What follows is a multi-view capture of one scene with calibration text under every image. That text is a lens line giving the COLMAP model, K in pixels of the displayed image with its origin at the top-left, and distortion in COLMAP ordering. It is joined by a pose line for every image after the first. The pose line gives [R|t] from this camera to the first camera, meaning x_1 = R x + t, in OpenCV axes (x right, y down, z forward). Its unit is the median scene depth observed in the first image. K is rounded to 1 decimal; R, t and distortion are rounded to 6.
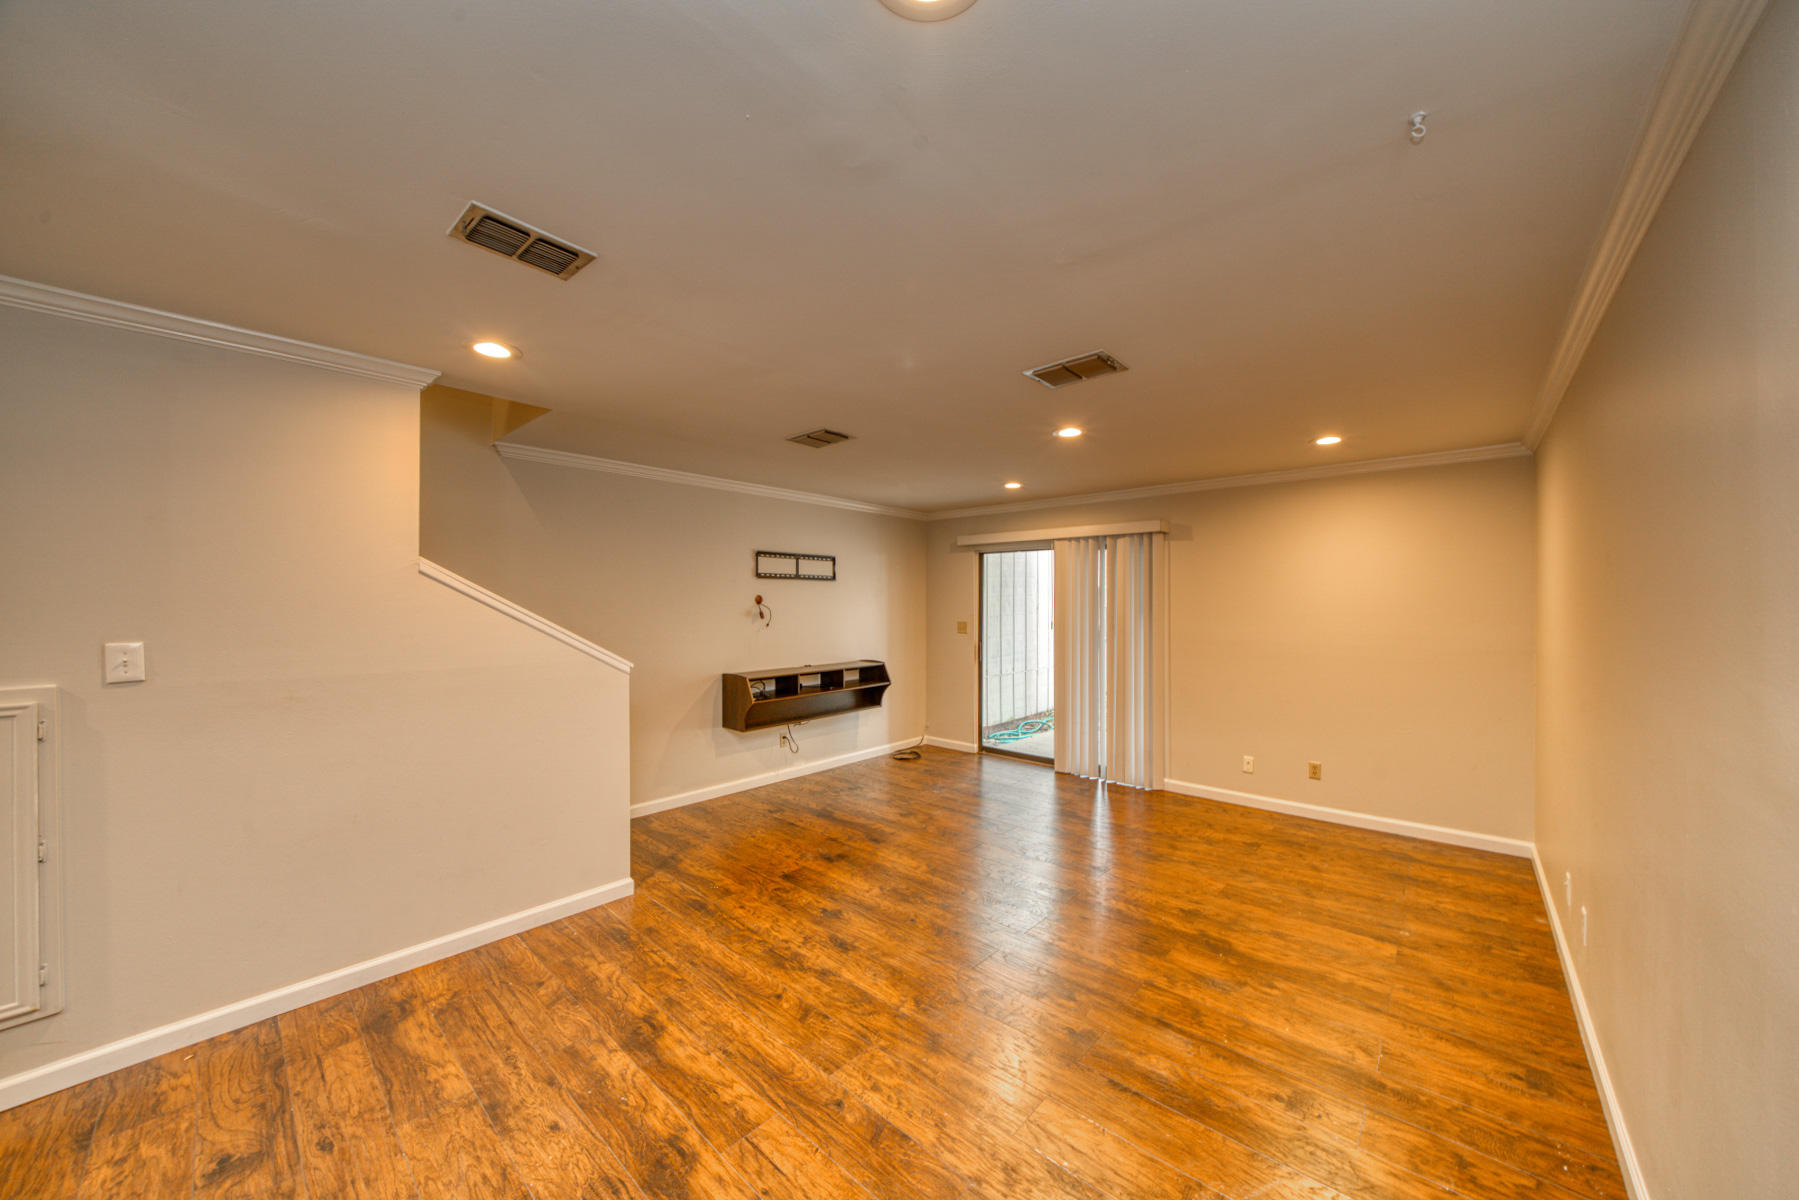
lens RADIAL K [[625.4, 0, 899.5], [0, 625.4, 600.0], [0, 0, 1]] dist [-0.026120, 0.003370]
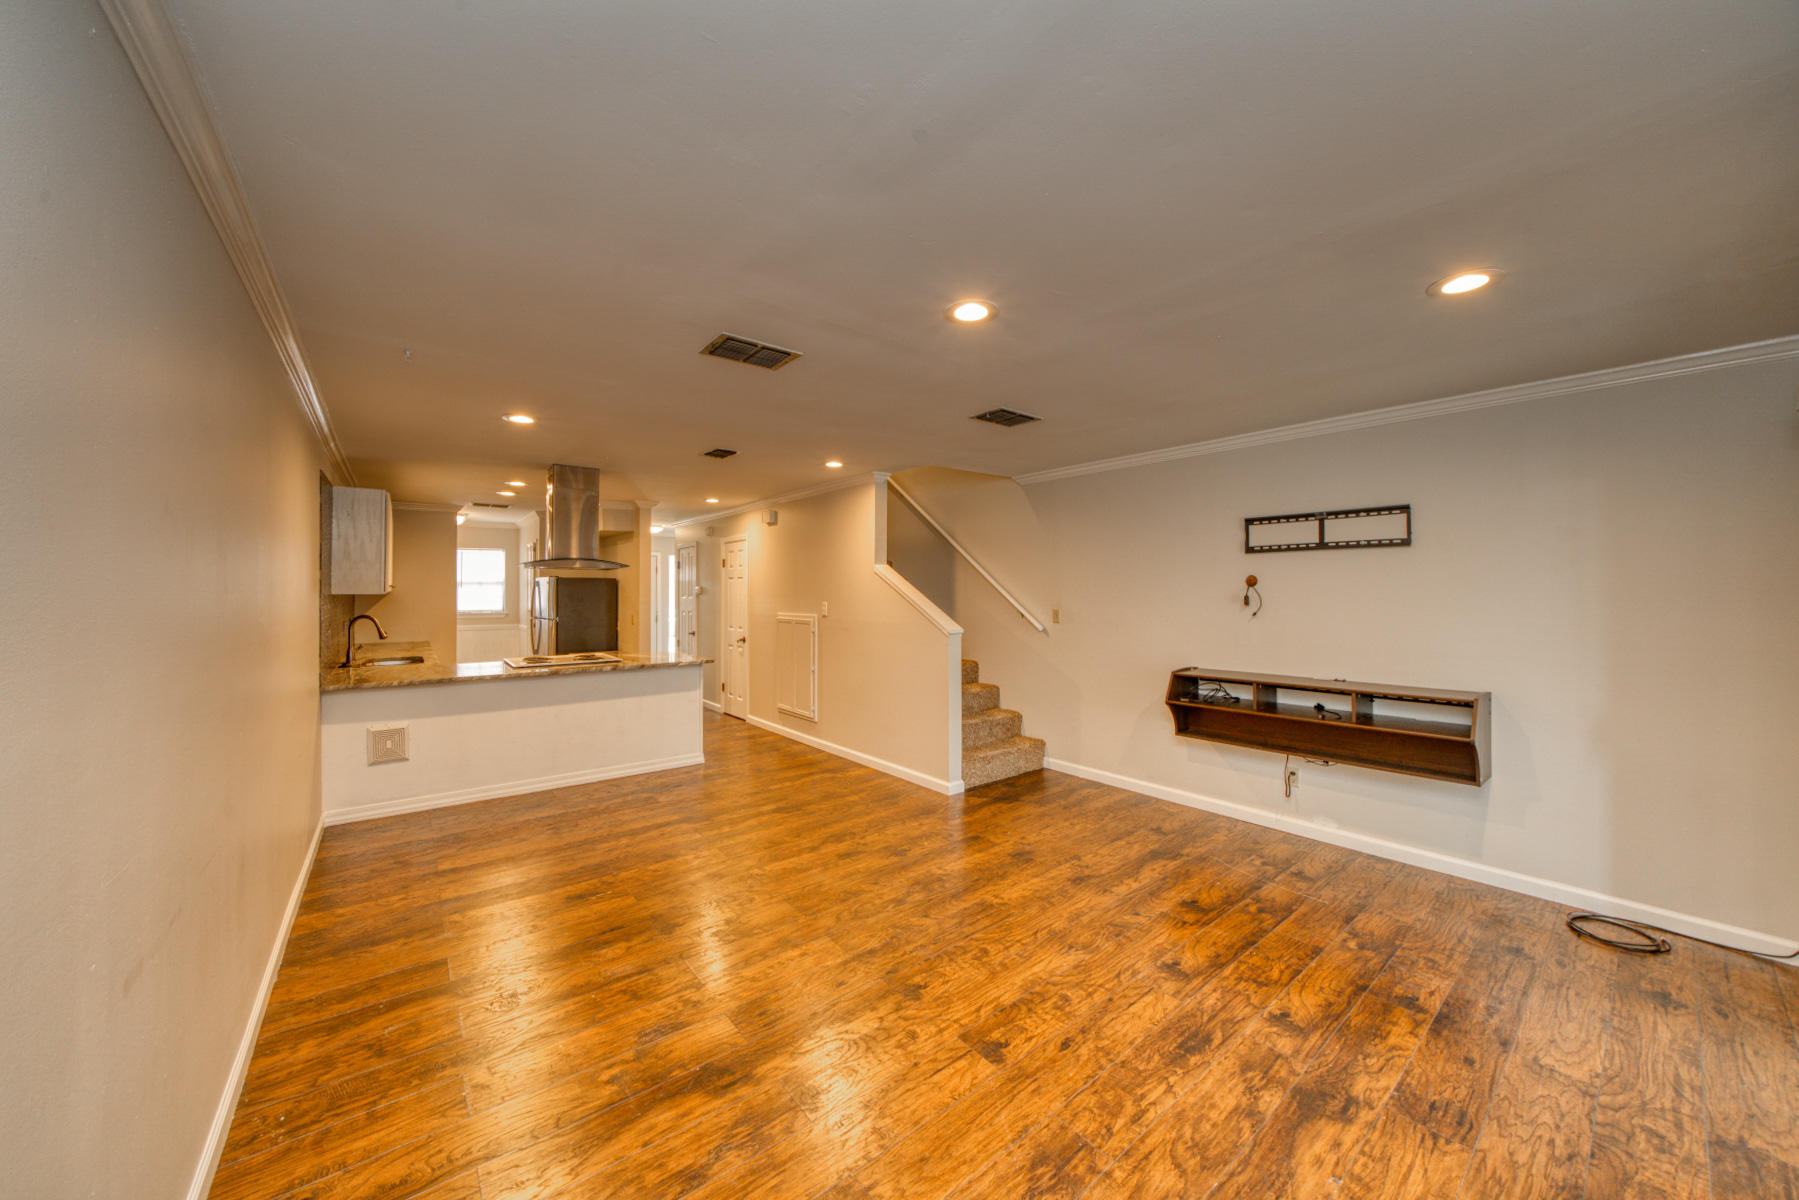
lens RADIAL K [[638.9, 0, 898.4], [0, 638.9, 587.7], [0, 0, 1]] dist [-0.029390, 0.007743]
pose [[-0.166945, -0.004255, -0.985957, 1.248859], [0.009339, 0.999939, -0.005897, 0.016719], [0.985922, -0.010192, -0.166895, 1.402966]]
